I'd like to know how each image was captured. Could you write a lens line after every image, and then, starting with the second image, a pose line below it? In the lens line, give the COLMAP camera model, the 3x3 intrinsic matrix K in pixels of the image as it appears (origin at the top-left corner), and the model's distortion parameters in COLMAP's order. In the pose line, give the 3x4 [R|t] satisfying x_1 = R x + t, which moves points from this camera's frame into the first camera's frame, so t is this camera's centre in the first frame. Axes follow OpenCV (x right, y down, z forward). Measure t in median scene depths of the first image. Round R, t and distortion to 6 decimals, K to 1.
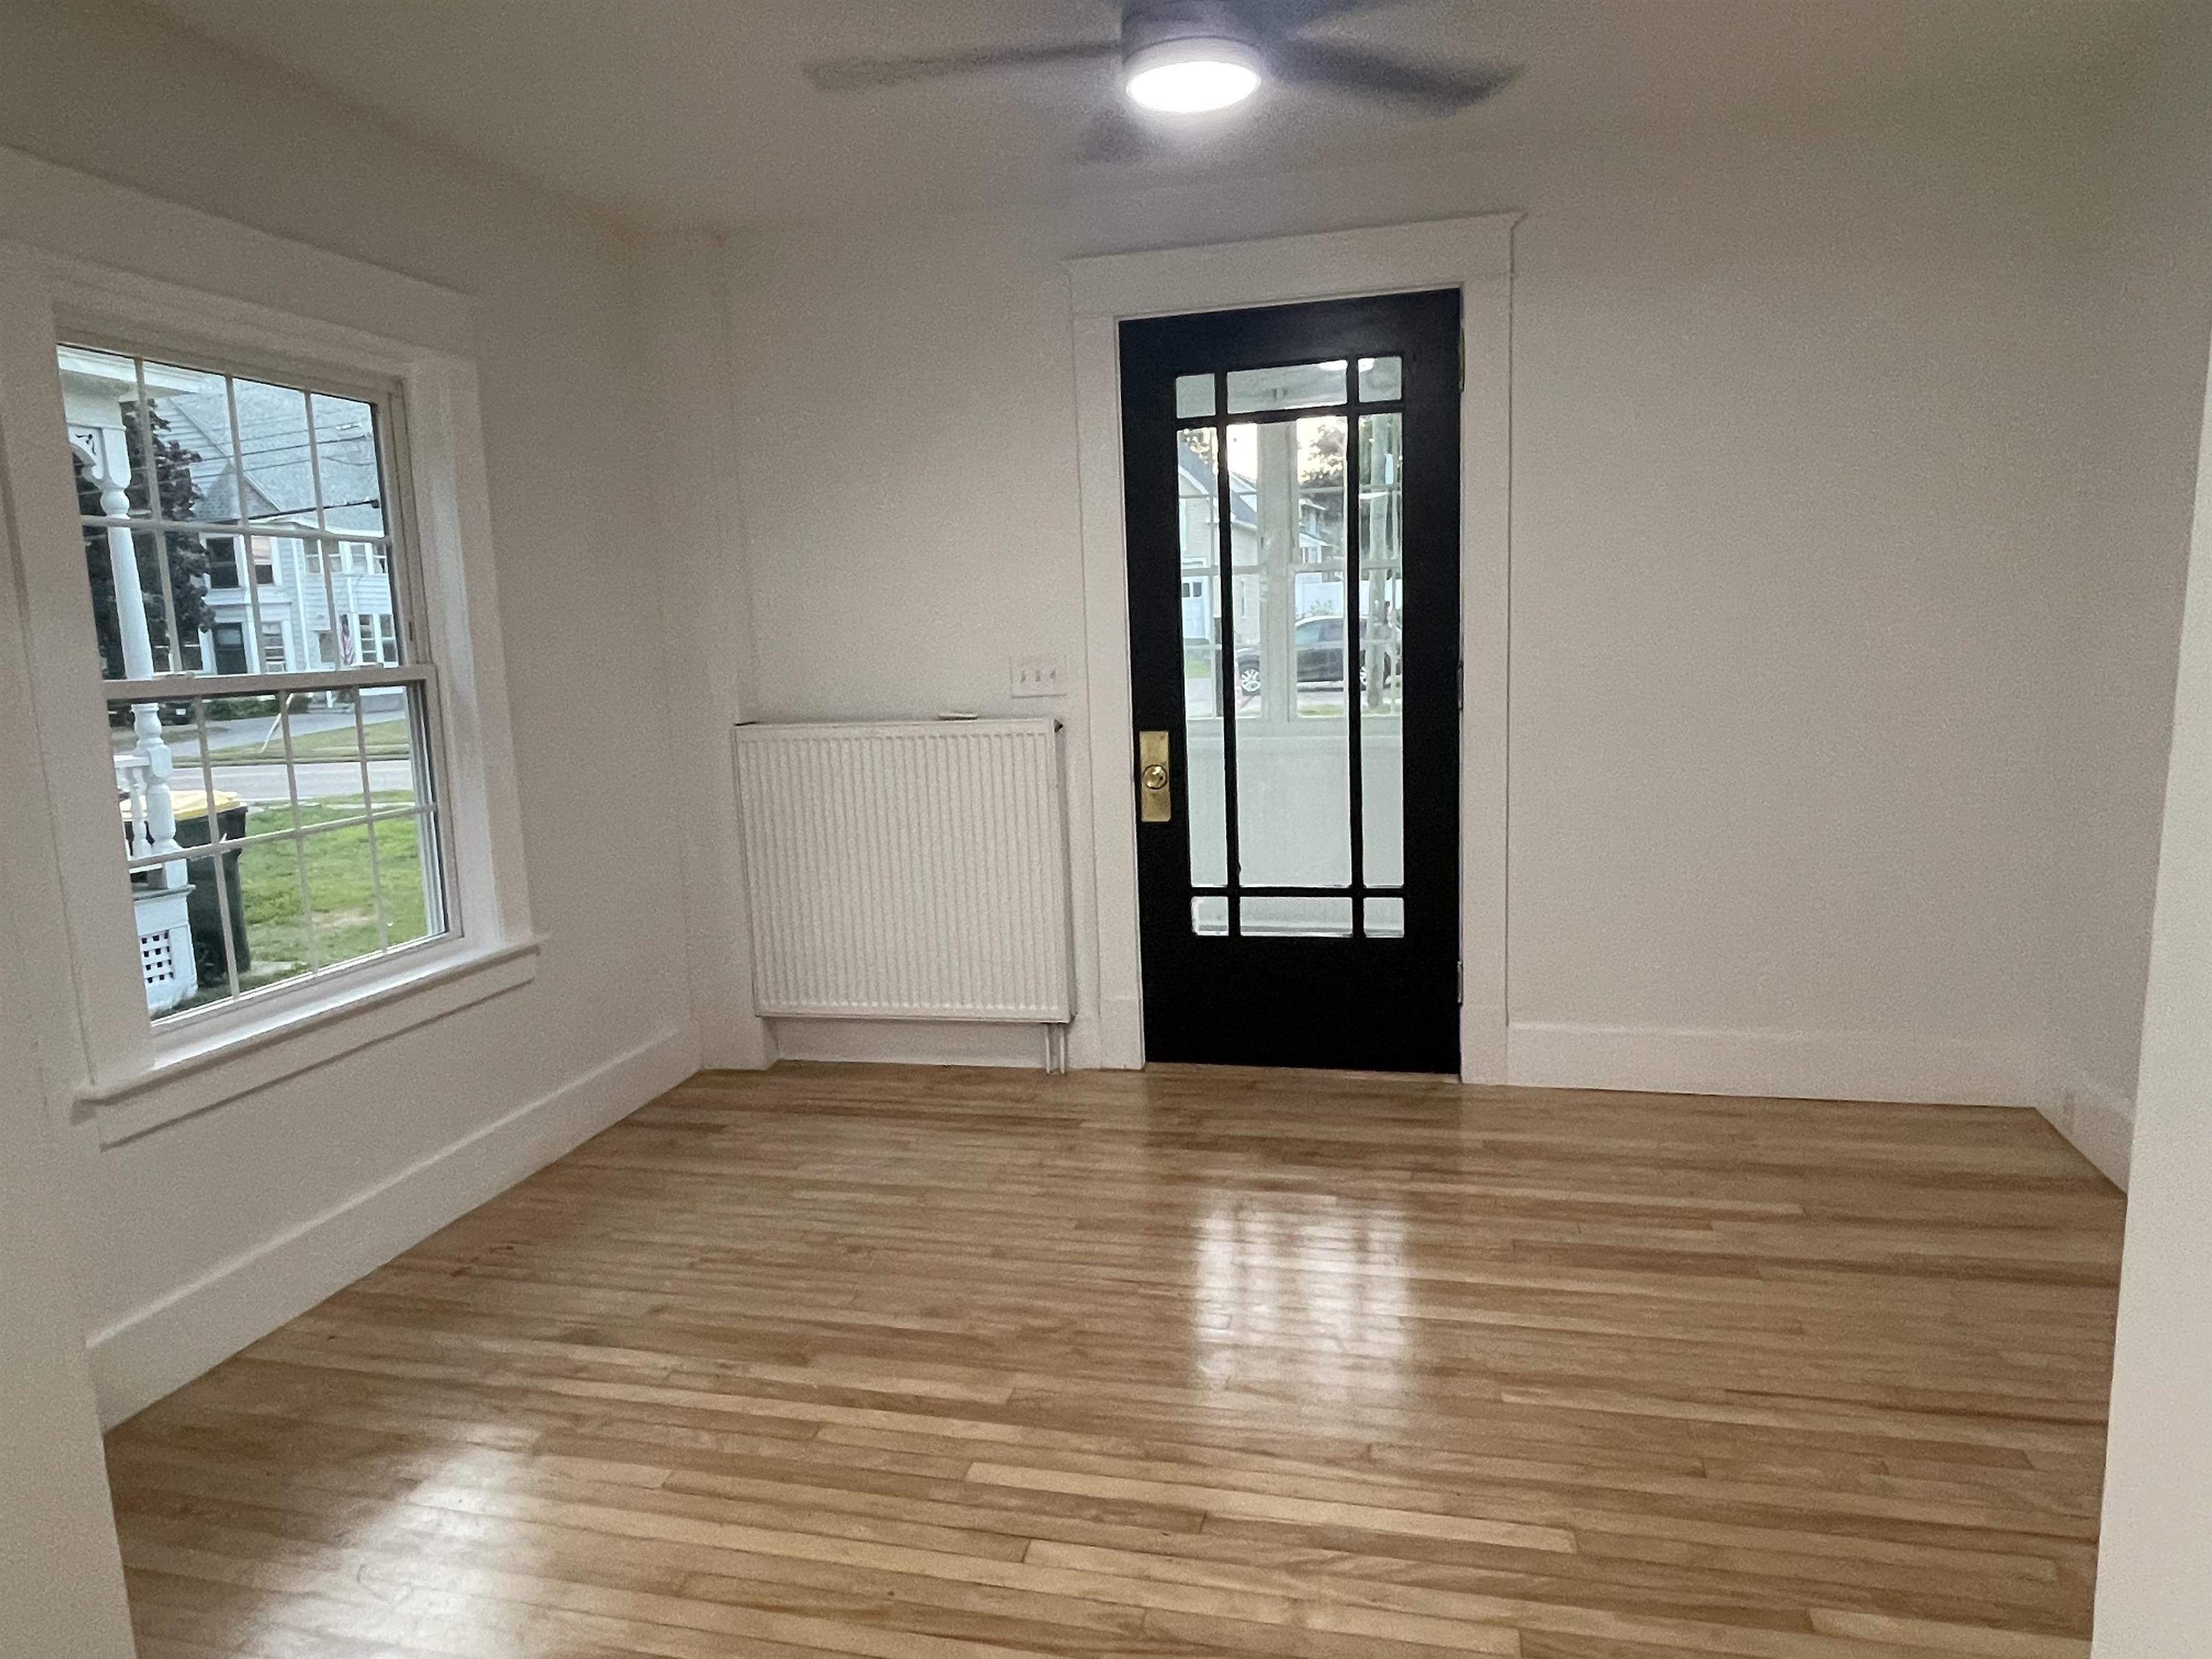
lens RADIAL K [[1460.5, 0, 1059.9], [0, 1460.5, 862.1], [0, 0, 1]] dist [-0.005376, -0.008959]
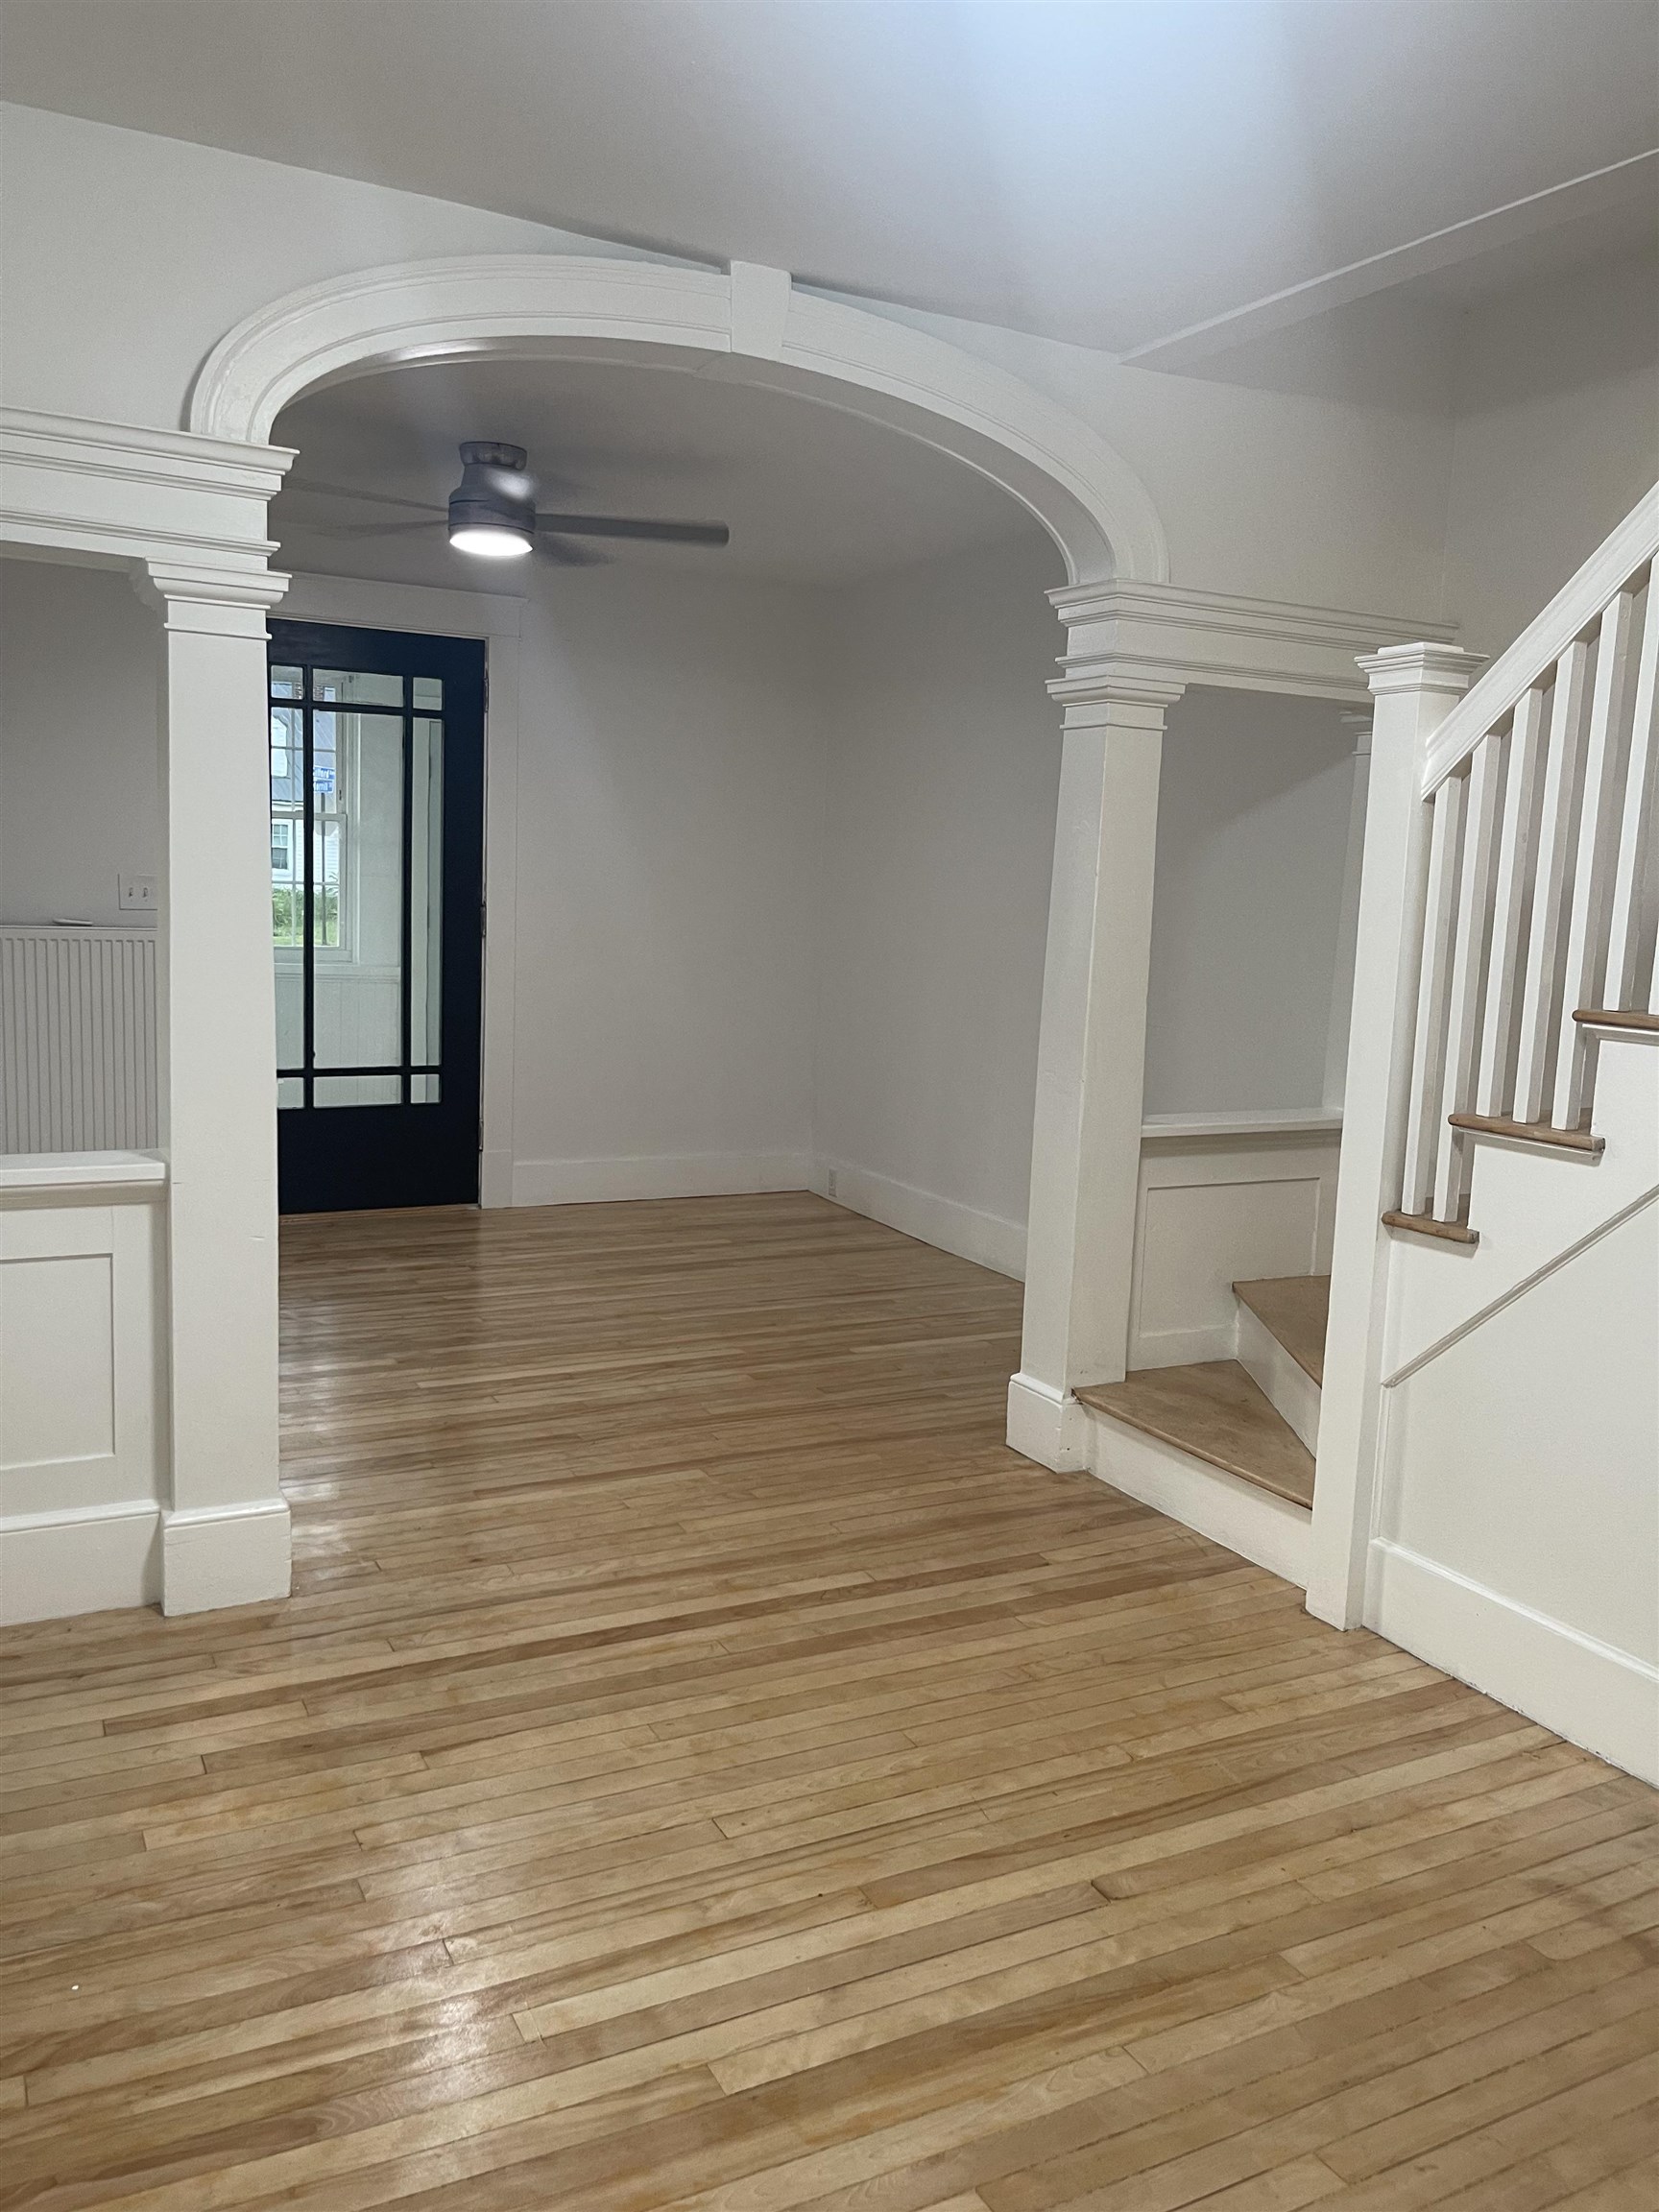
lens RADIAL K [[1670.8, 0, 826.3], [0, 1670.8, 1107.8], [0, 0, 1]] dist [0.004459, -0.015044]
pose [[0.726757, -0.023877, 0.686480, -0.684016], [0.043767, 0.998975, -0.011589, 0.108502], [-0.685499, 0.038467, 0.727056, -0.447729]]
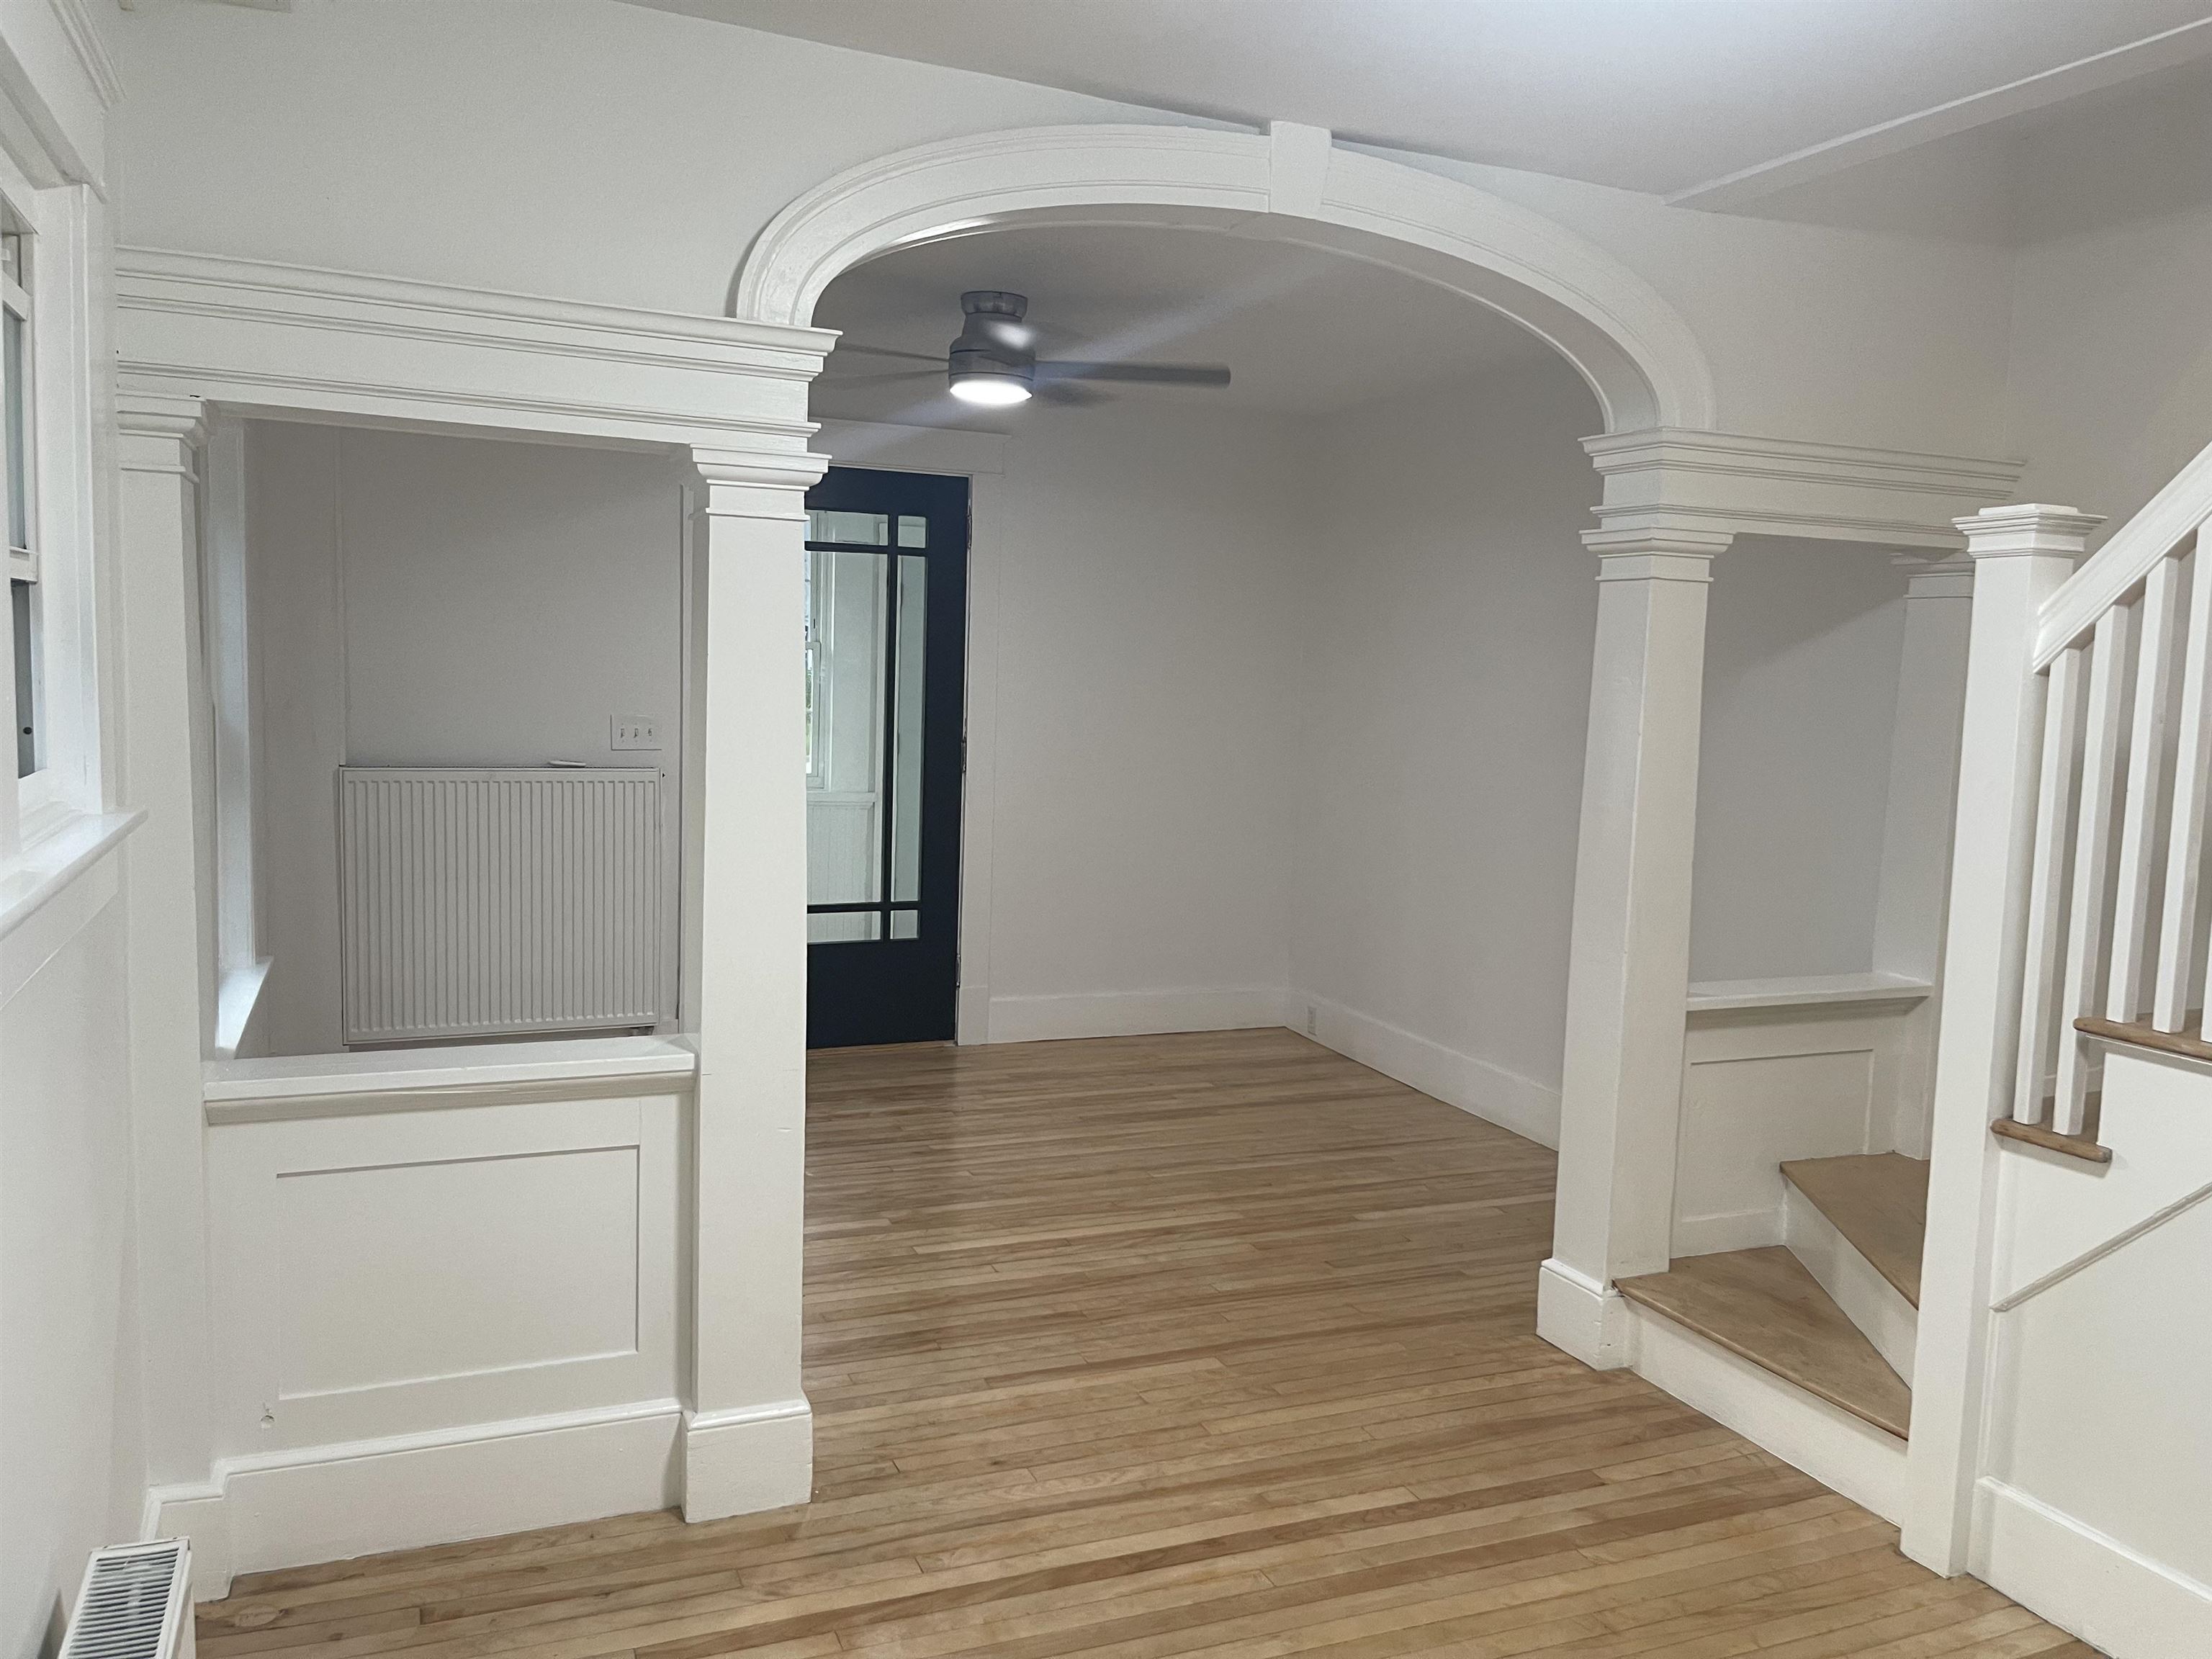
lens RADIAL K [[1670.8, 0, 1107.0], [0, 1670.8, 831.5], [0, 0, 1]] dist [0.004459, -0.015044]
pose [[0.784890, 0.005653, 0.619609, -0.699659], [0.038134, 0.997622, -0.057408, 0.057561], [-0.618461, 0.068687, 0.782808, -0.381233]]
